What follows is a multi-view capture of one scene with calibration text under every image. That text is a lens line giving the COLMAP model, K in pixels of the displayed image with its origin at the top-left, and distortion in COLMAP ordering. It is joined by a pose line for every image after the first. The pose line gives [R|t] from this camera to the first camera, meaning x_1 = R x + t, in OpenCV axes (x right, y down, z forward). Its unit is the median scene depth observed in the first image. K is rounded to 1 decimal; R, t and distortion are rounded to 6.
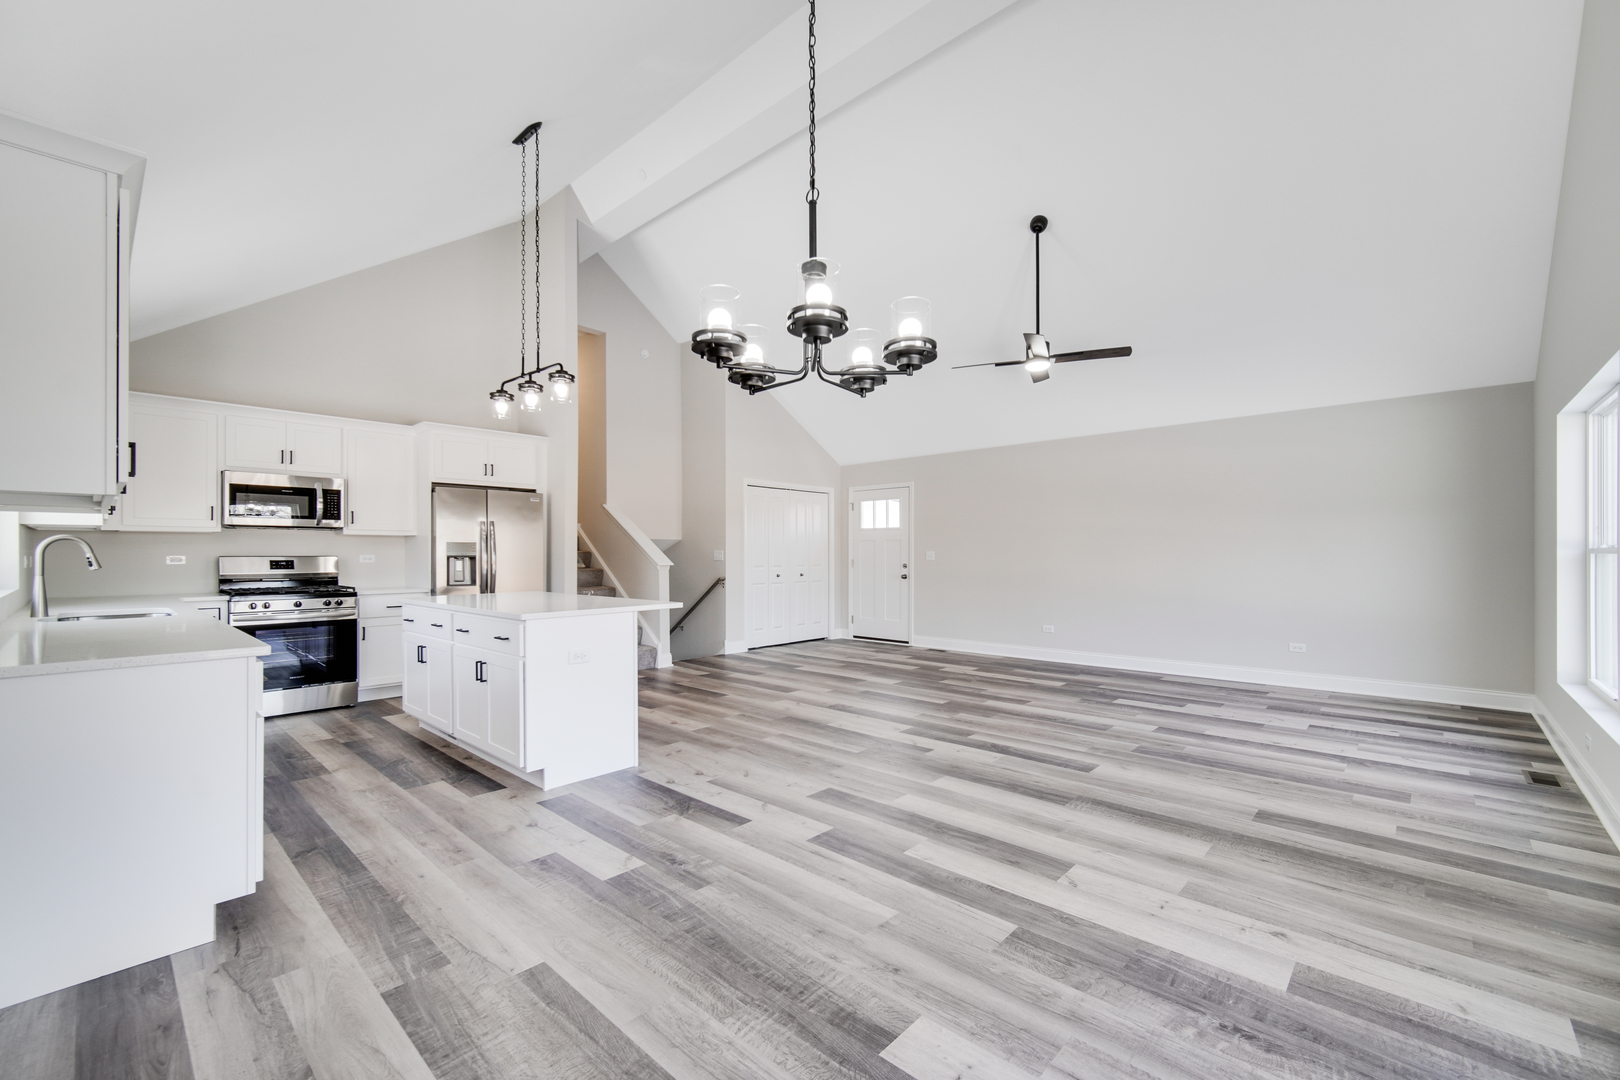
lens RADIAL K [[646.2, 0, 834.5], [0, 646.2, 553.5], [0, 0, 1]] dist [0.000505, 0.000129]
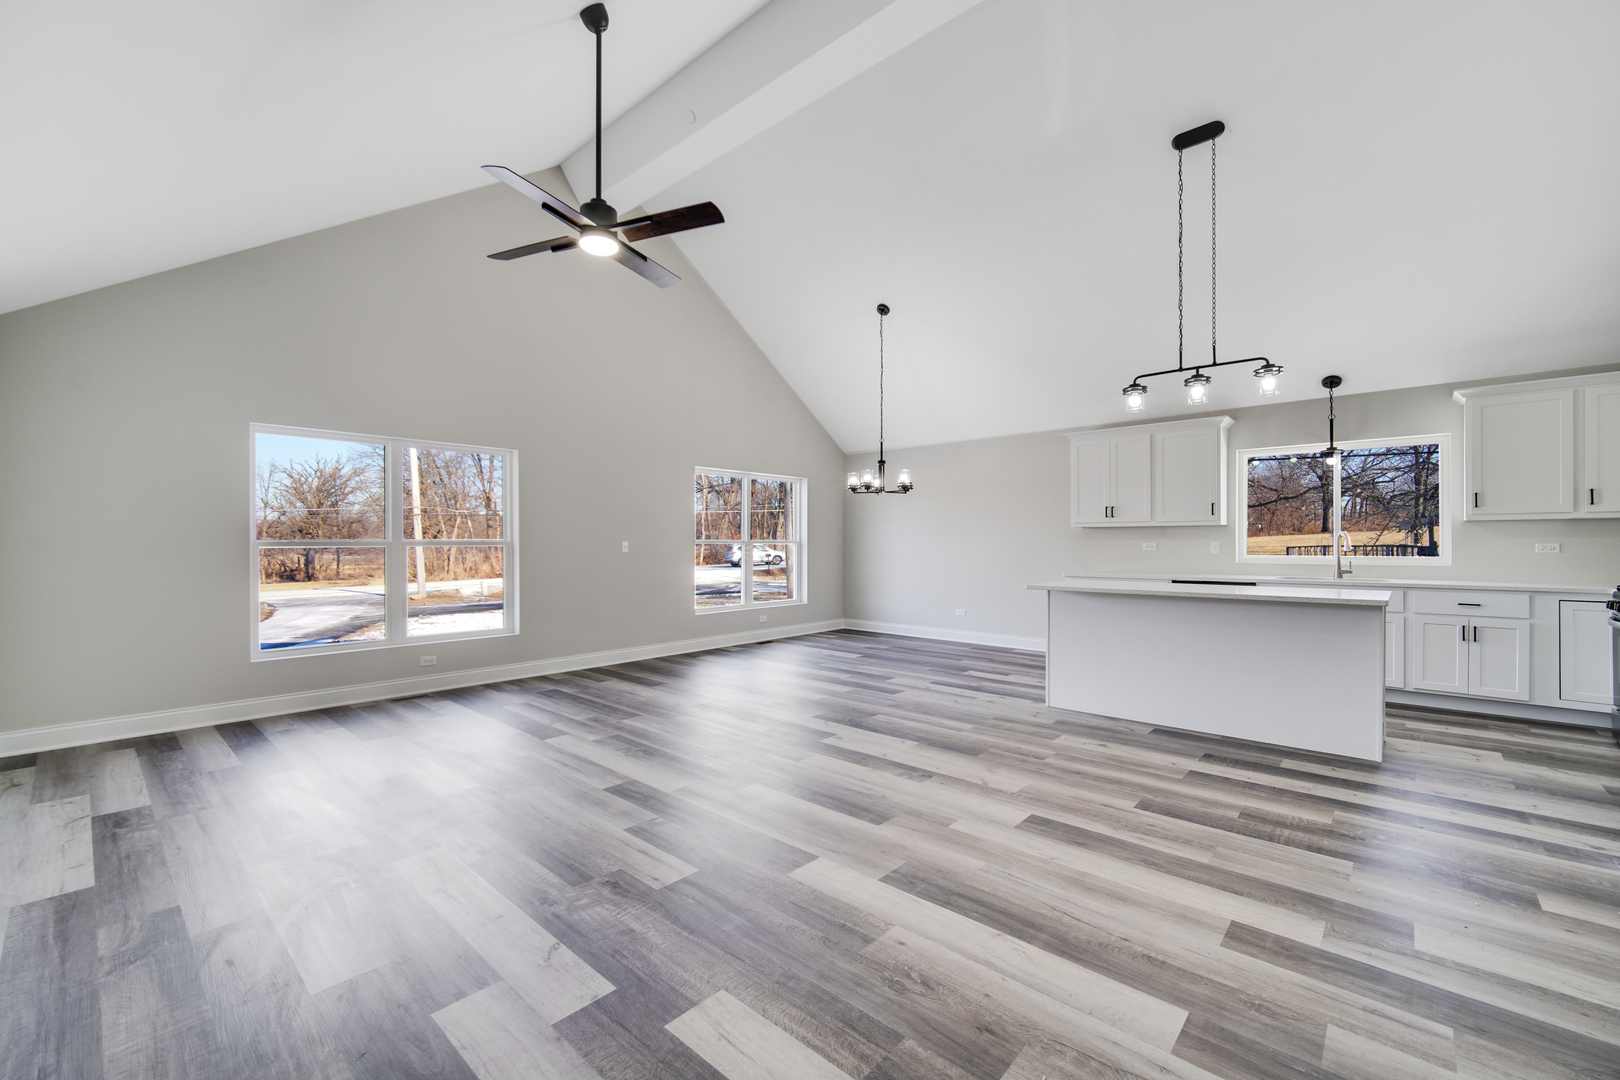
lens RADIAL K [[654.9, 0, 783.6], [0, 654.9, 544.6], [0, 0, 1]] dist [0.000695, 0.000444]
pose [[-0.997788, 0.004528, 0.066329, 0.128045], [0.004546, 0.999990, 0.000124, -0.001058], [-0.066328, 0.000425, -0.997798, 2.210331]]
